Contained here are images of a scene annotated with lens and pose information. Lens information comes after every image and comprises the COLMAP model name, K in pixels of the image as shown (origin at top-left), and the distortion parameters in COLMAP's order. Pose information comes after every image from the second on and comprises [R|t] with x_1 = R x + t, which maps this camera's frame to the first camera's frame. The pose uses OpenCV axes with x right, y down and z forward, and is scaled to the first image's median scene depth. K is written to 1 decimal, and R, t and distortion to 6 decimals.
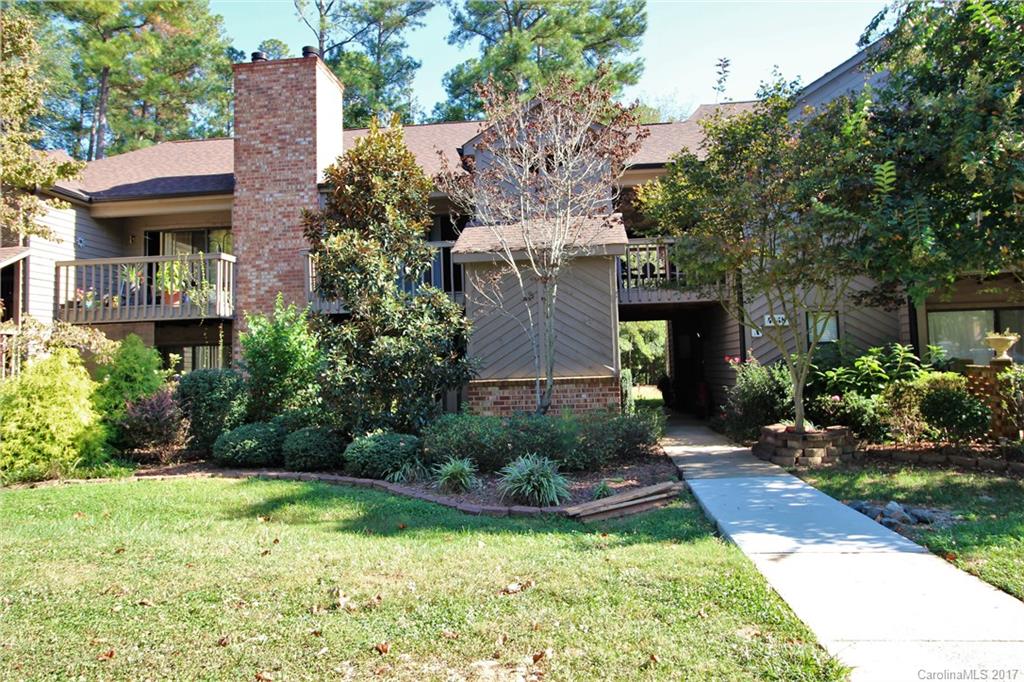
lens RADIAL K [[680.0, 0, 509.6], [0, 680.0, 323.5], [0, 0, 1]] dist [0.003539, -0.002646]
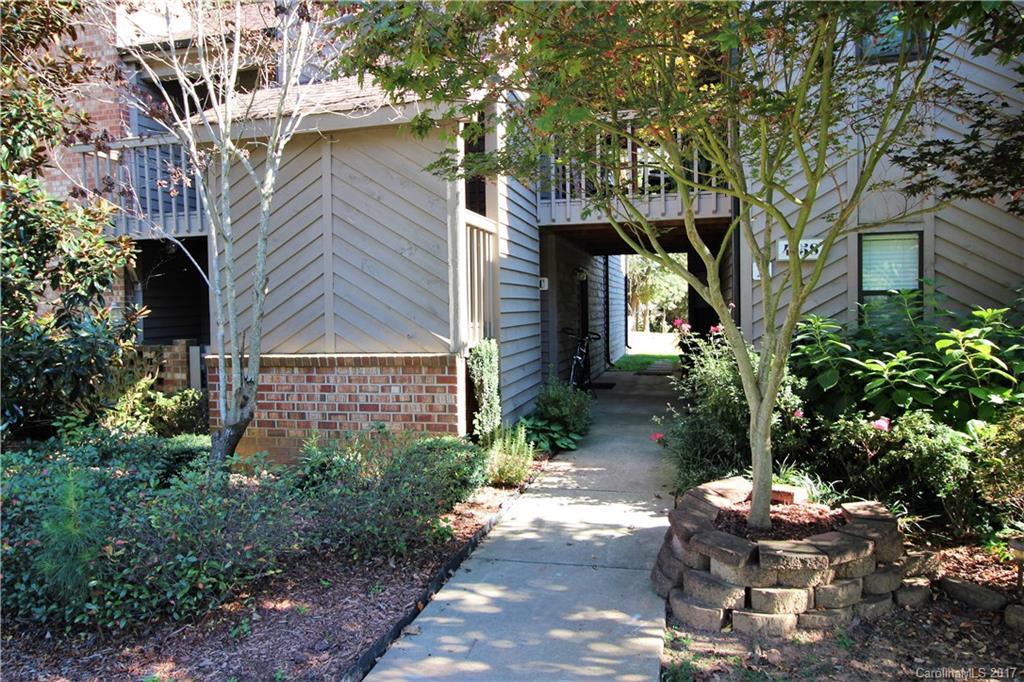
lens RADIAL K [[680.0, 0, 509.6], [0, 680.0, 323.5], [0, 0, 1]] dist [0.003539, -0.002646]
pose [[0.989778, 0.015313, -0.141792, 0.203960], [-0.001841, 0.995508, 0.094659, 0.002447], [0.142604, -0.093430, 0.985360, 0.361575]]
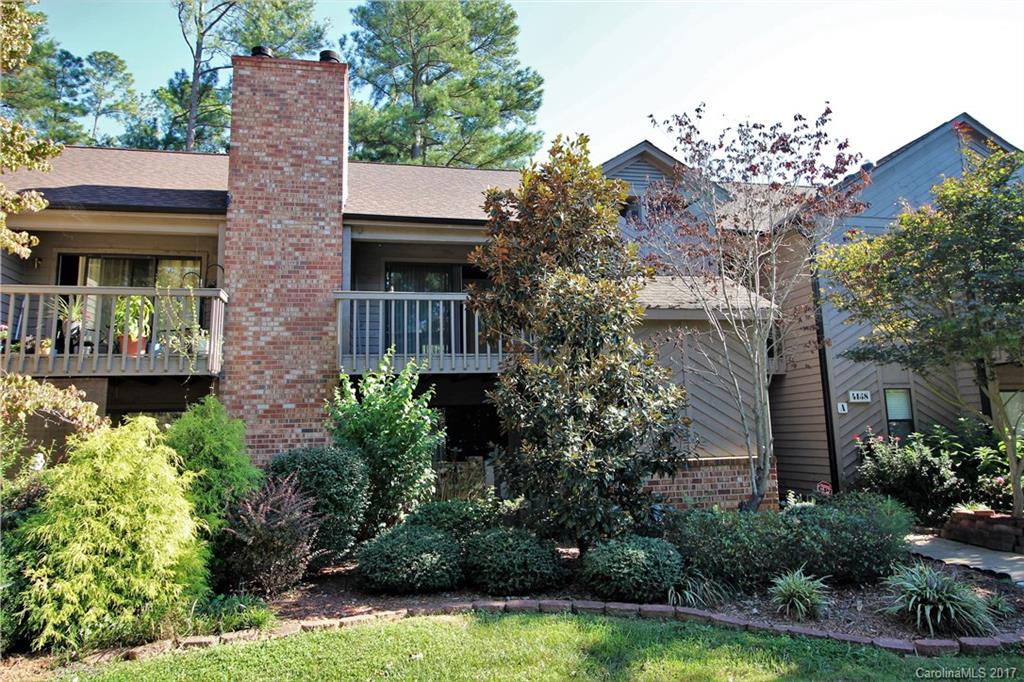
lens RADIAL K [[680.0, 0, 509.6], [0, 680.0, 323.5], [0, 0, 1]] dist [0.003539, -0.002646]
pose [[0.951388, 0.055938, 0.302872, -0.331181], [-0.025205, 0.994211, -0.104447, 0.004889], [-0.306961, 0.091736, 0.947291, 0.182711]]
